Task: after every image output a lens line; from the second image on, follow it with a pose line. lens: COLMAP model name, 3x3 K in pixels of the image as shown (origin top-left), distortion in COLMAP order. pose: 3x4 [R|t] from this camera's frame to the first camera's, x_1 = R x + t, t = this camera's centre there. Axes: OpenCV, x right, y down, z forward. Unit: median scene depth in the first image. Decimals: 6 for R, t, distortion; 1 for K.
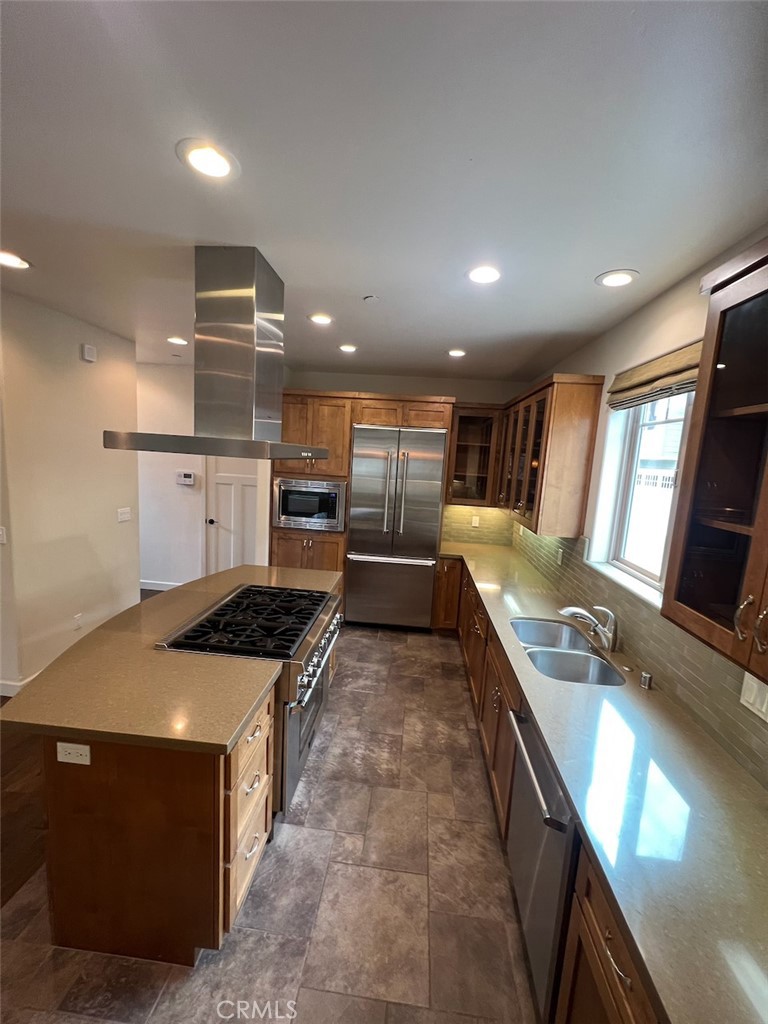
lens RADIAL K [[409.5, 0, 385.6], [0, 409.5, 514.4], [0, 0, 1]] dist [-0.002937, 0.000186]
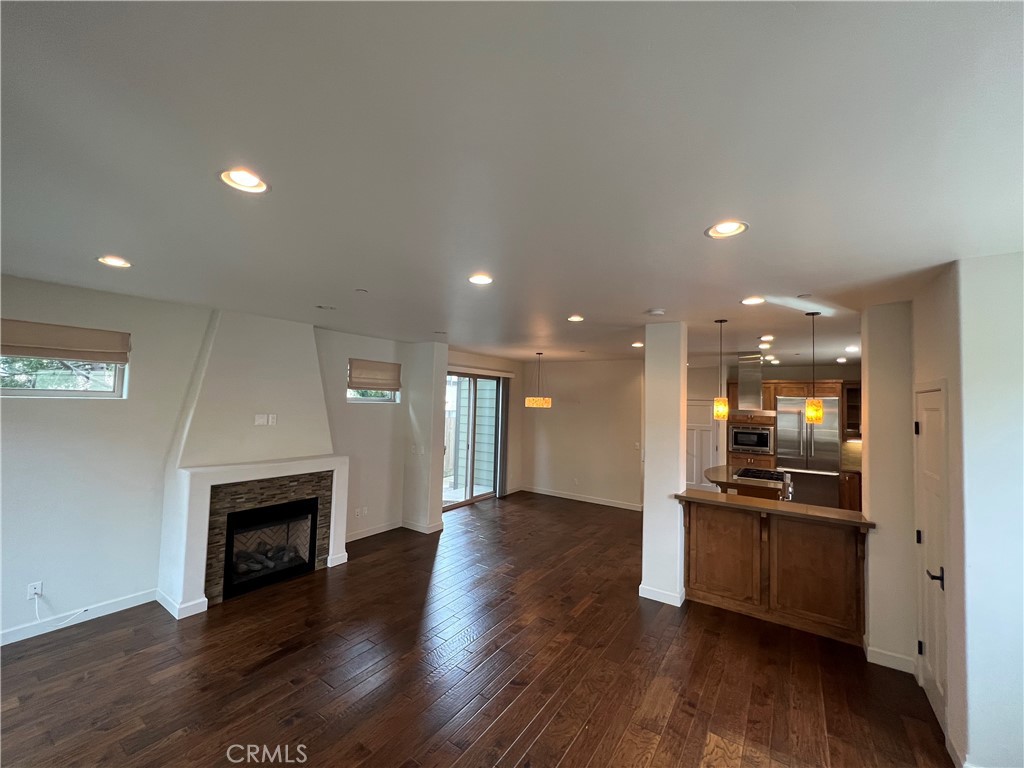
lens RADIAL K [[409.5, 0, 509.4], [0, 409.5, 381.5], [0, 0, 1]] dist [-0.002937, 0.000186]
pose [[0.866128, -0.062430, -0.495909, -0.208930], [-0.044400, 0.978636, -0.200748, 0.149100], [0.497847, 0.195892, 0.844852, -1.248050]]
